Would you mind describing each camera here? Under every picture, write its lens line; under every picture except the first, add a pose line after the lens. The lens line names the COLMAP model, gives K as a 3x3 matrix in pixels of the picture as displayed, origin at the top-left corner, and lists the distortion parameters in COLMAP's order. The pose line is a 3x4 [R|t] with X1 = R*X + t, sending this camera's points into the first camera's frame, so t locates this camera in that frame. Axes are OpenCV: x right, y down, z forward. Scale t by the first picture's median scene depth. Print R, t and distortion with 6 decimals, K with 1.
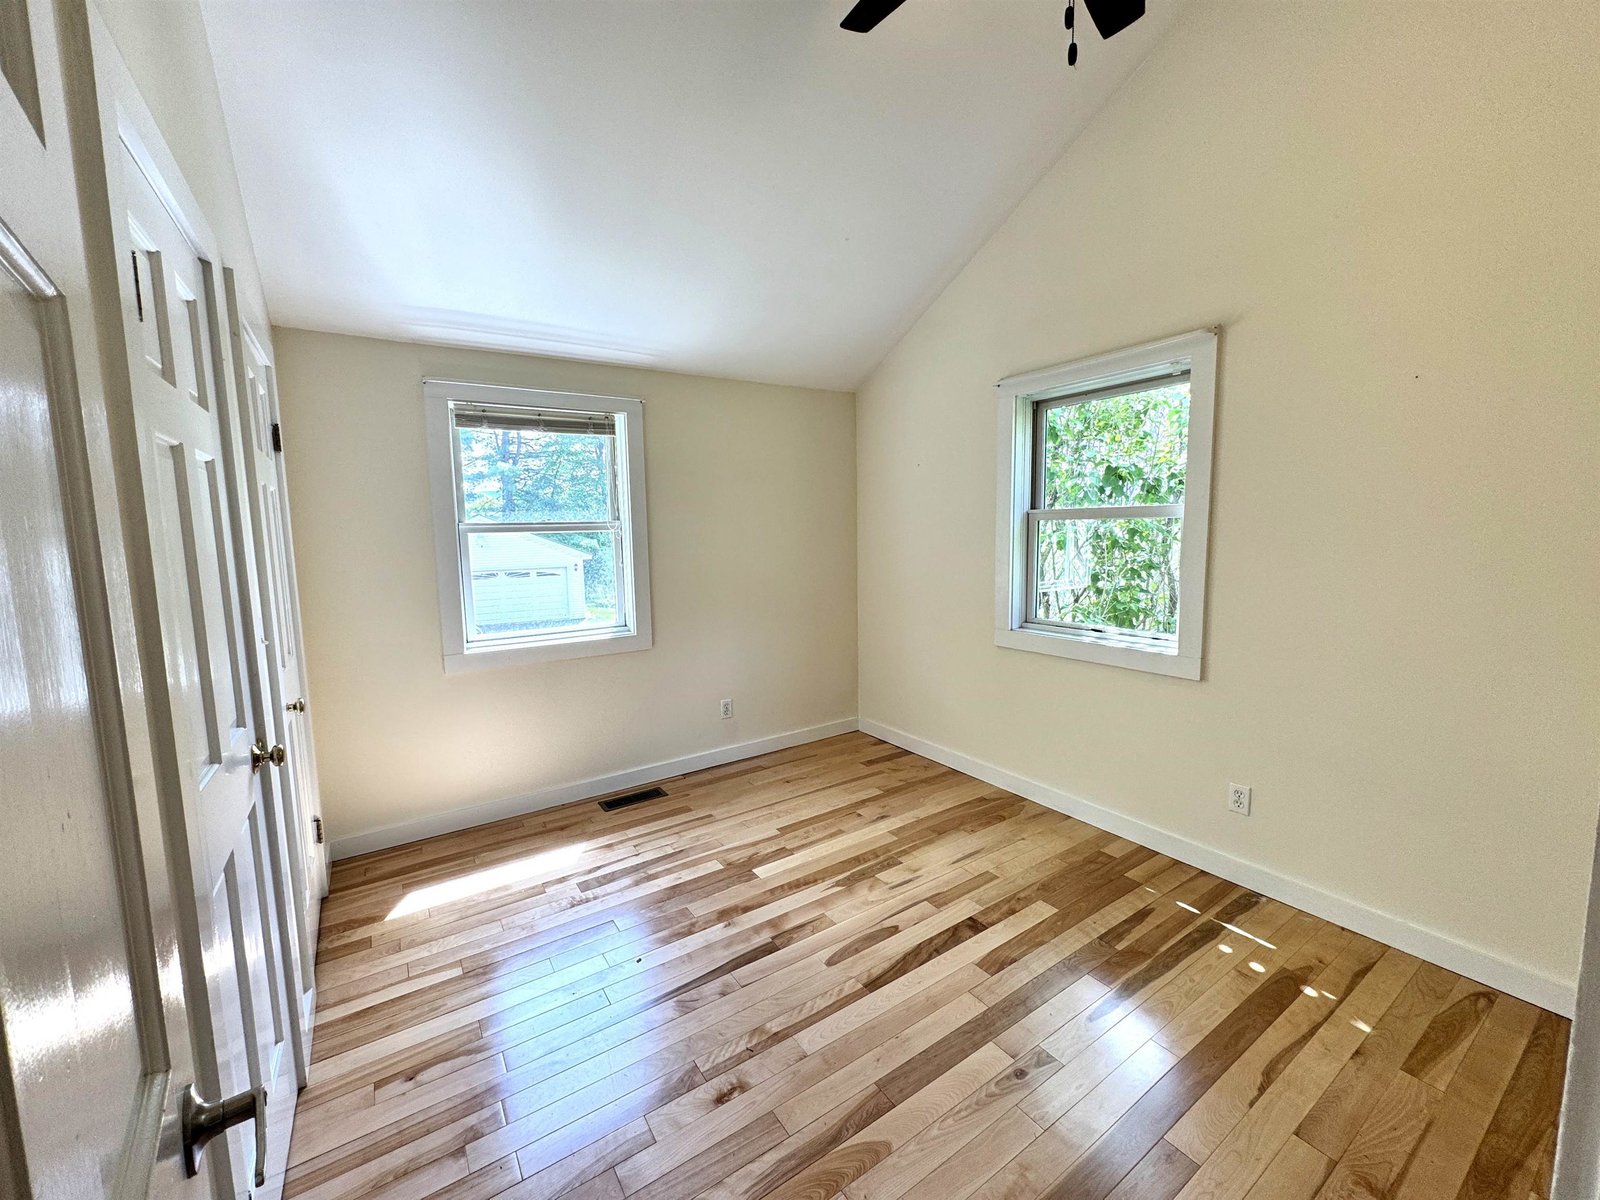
lens RADIAL K [[644.1, 0, 799.1], [0, 644.1, 599.0], [0, 0, 1]] dist [-0.001205, -0.000944]
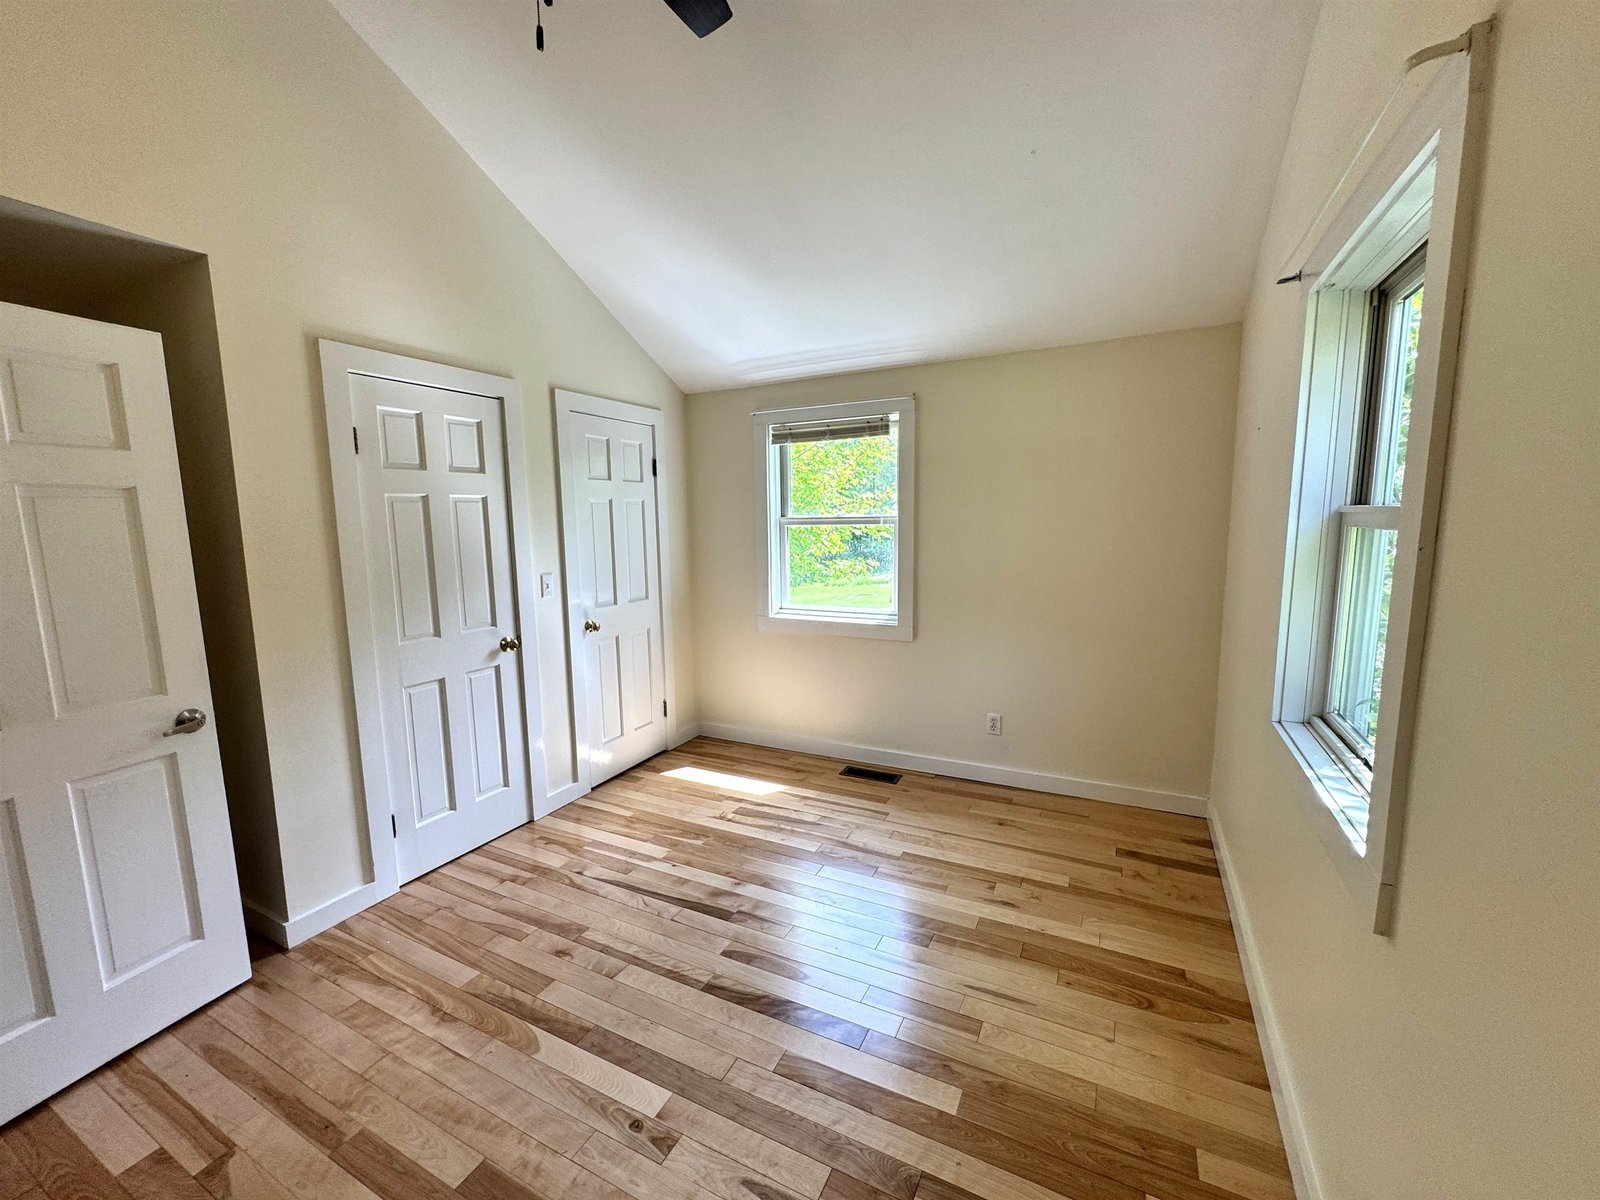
lens RADIAL K [[644.1, 0, 796.8], [0, 644.1, 604.1], [0, 0, 1]] dist [-0.001205, -0.000944]
pose [[0.485185, 0.129235, -0.864808, 0.628714], [-0.088866, 0.991185, 0.098264, -0.073940], [0.869884, 0.029176, 0.492393, 0.382006]]
